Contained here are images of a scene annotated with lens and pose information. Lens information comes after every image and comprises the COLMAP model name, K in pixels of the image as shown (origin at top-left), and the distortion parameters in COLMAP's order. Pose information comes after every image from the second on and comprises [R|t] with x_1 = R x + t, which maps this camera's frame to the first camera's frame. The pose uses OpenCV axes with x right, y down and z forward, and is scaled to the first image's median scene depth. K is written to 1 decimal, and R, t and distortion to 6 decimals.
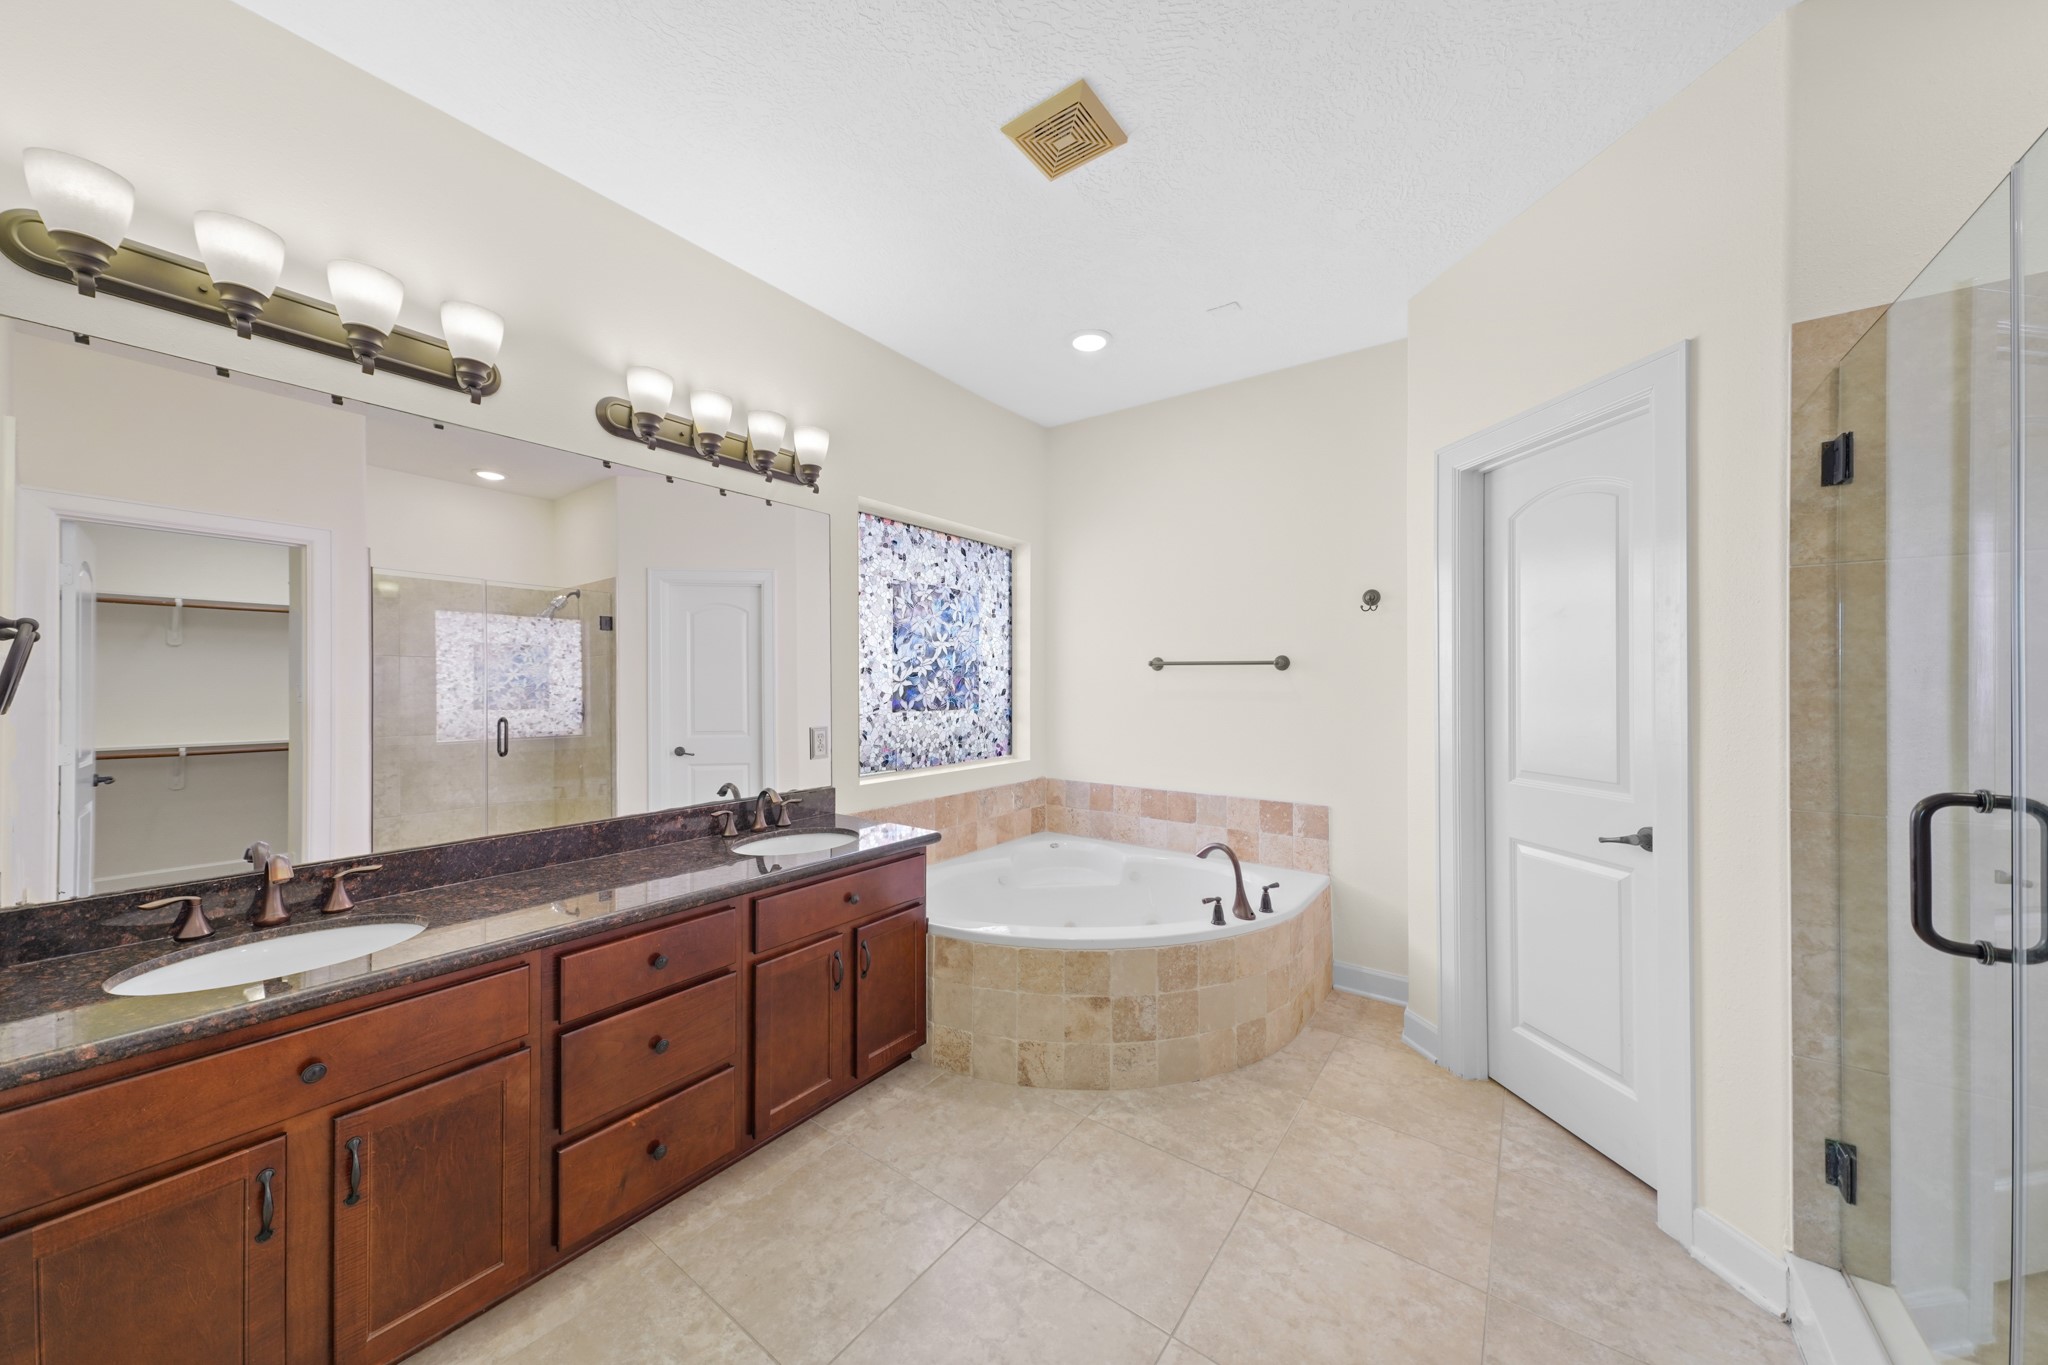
lens RADIAL K [[711.6, 0, 1009.5], [0, 711.6, 683.2], [0, 0, 1]] dist [0.002342, -0.000091]
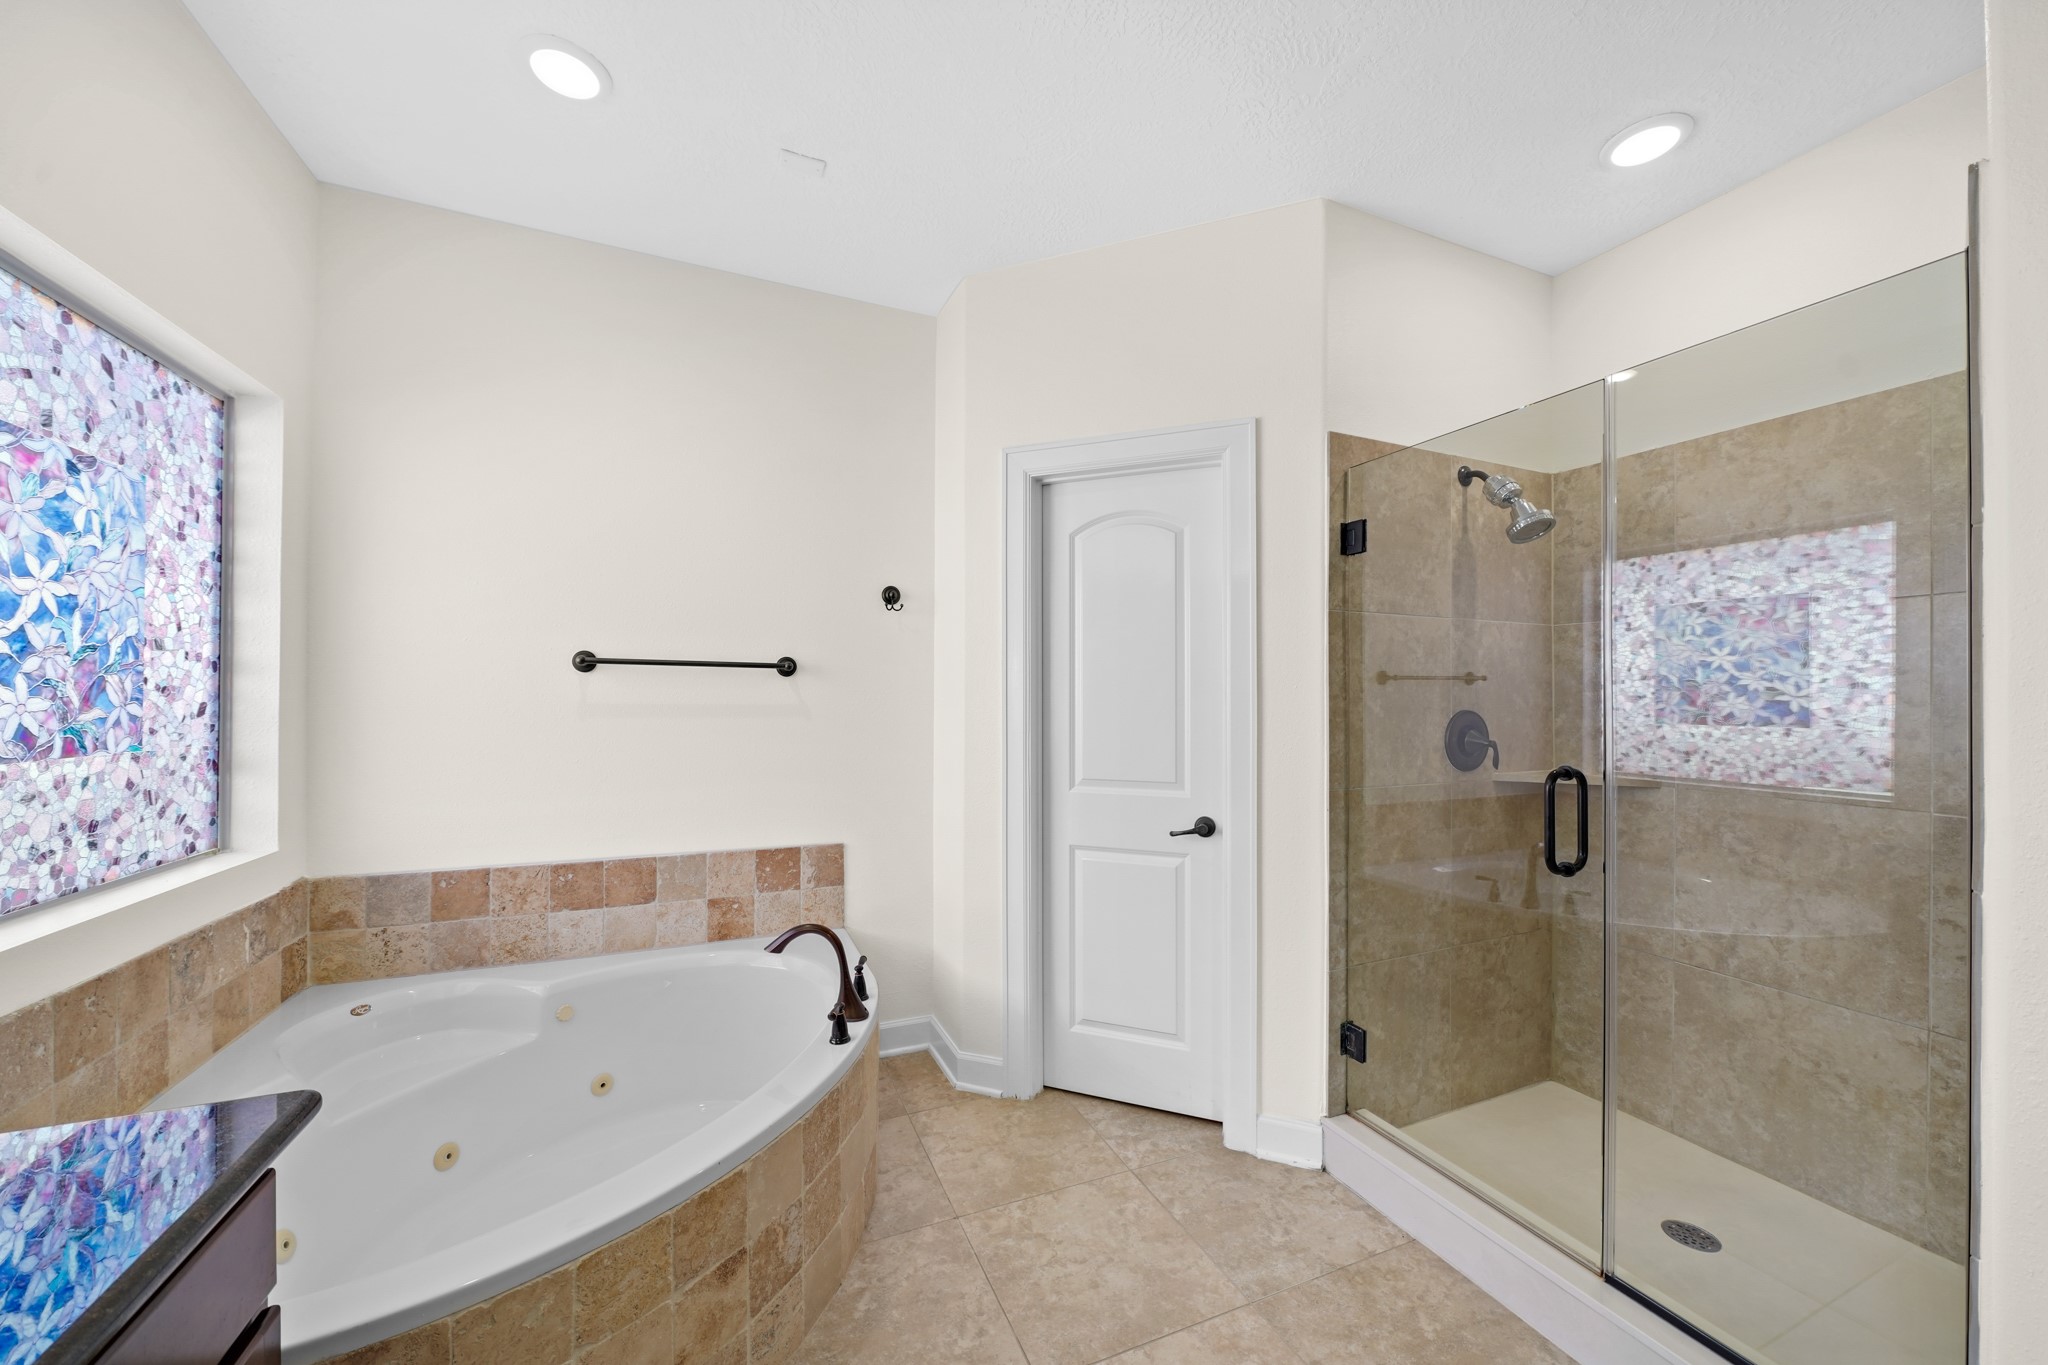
lens RADIAL K [[758.8, 0, 1030.5], [0, 758.8, 692.8], [0, 0, 1]] dist [-0.009067, 0.000170]
pose [[0.486856, 0.004609, 0.873470, -0.185653], [-0.005962, 0.999980, -0.001954, -0.000343], [-0.873462, -0.004257, 0.486874, 0.341755]]
